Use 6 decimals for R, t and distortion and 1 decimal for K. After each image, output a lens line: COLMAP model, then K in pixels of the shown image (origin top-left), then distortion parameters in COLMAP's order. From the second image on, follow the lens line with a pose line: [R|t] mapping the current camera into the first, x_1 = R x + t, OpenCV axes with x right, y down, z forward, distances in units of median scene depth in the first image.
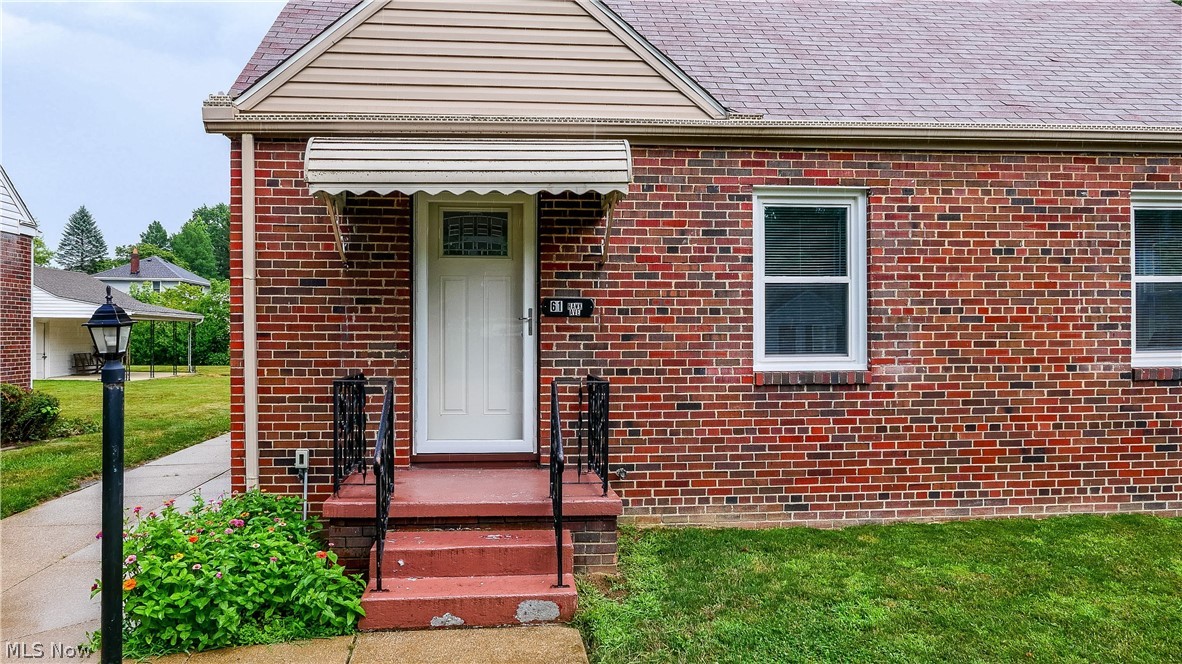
lens RADIAL K [[803.6, 0, 575.3], [0, 803.6, 322.0], [0, 0, 1]] dist [-0.029533, 0.002070]
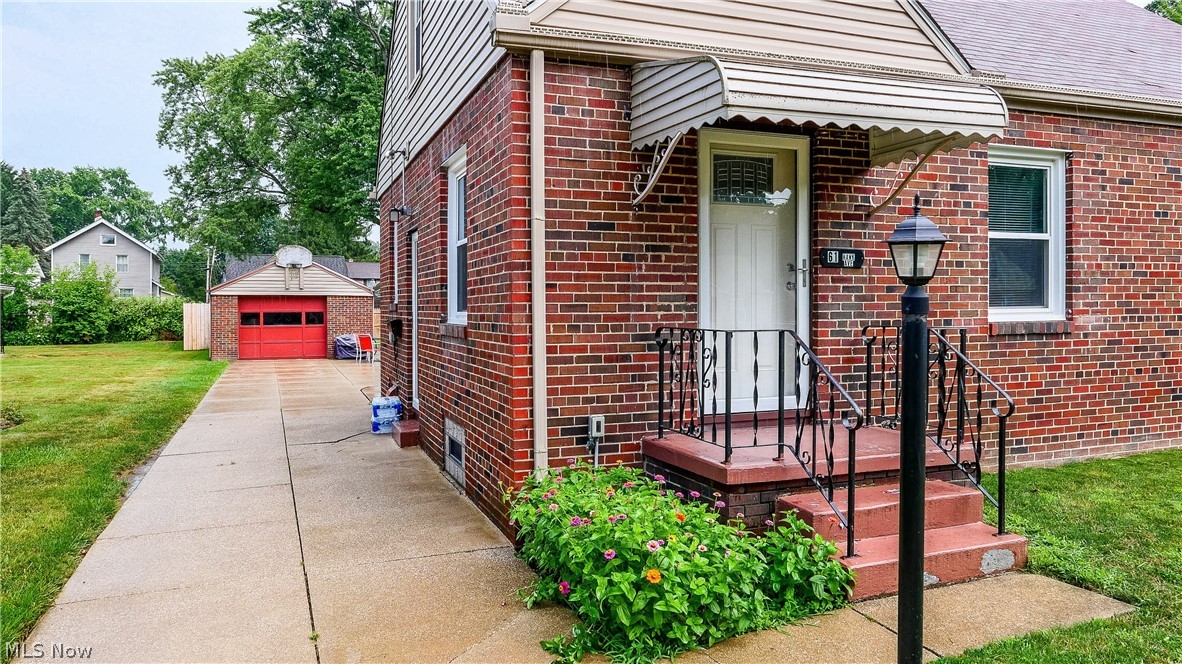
lens RADIAL K [[796.3, 0, 591.0], [0, 796.3, 308.5], [0, 0, 1]] dist [-0.023081, 0.001389]
pose [[0.961819, -0.006774, 0.273603, -0.556195], [0.003406, 0.999912, 0.012783, 0.028781], [-0.273665, -0.011363, 0.961758, 0.153108]]
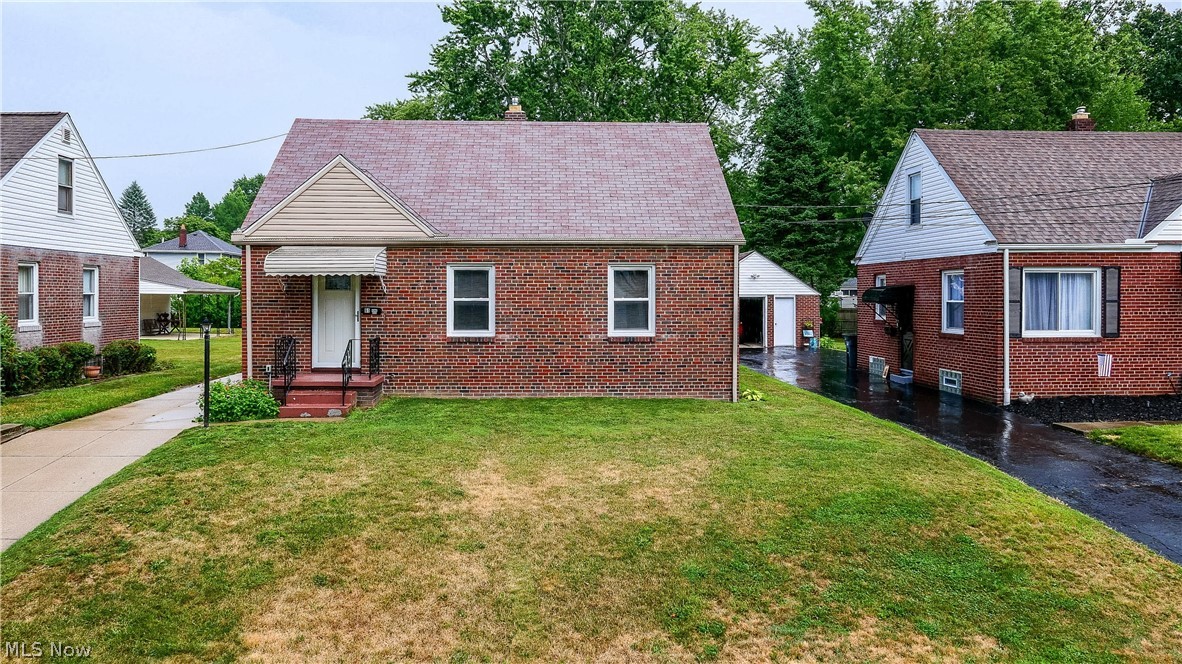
lens RADIAL K [[818.4, 0, 582.8], [0, 818.4, 292.9], [0, 0, 1]] dist [-0.028292, 0.008185]
pose [[0.999095, 0.004686, -0.042269, 0.755400], [-0.004217, 0.999929, 0.011189, -0.105744], [0.042319, -0.011000, 0.999044, -1.533284]]
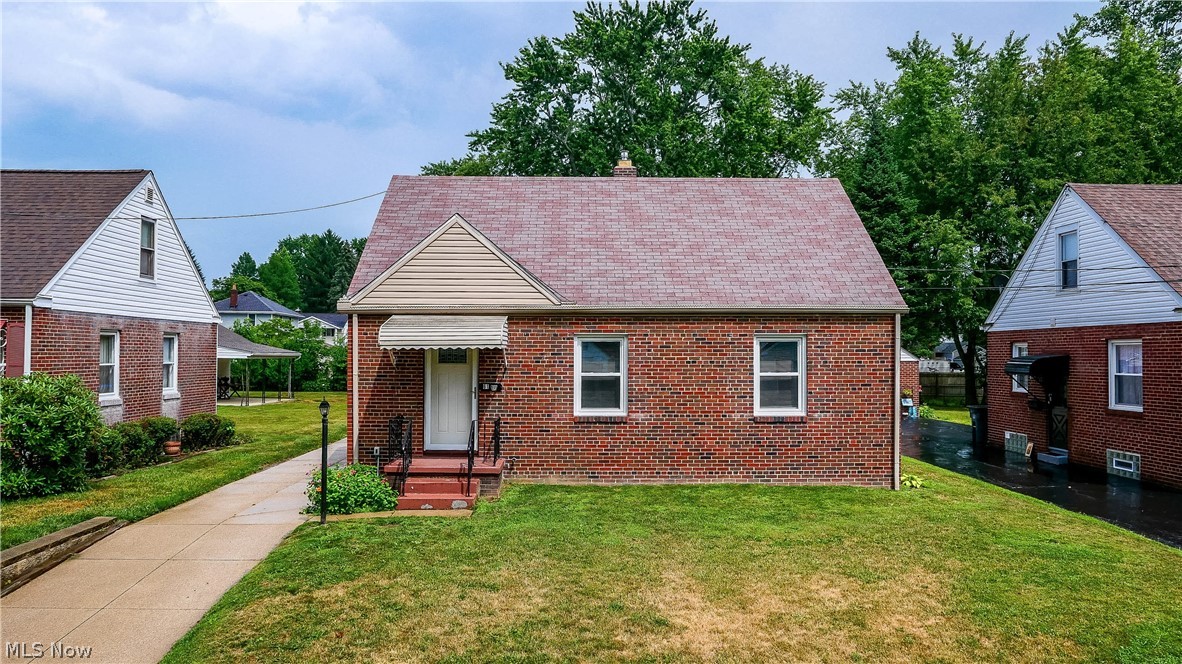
lens RADIAL K [[816.3, 0, 591.0], [0, 816.3, 332.0], [0, 0, 1]] dist [-0.028950, 0.005632]
pose [[0.997315, 0.003604, -0.073146, 0.437310], [-0.004532, 0.999911, -0.012525, -0.144904], [0.073094, 0.012823, 0.997243, -1.279205]]
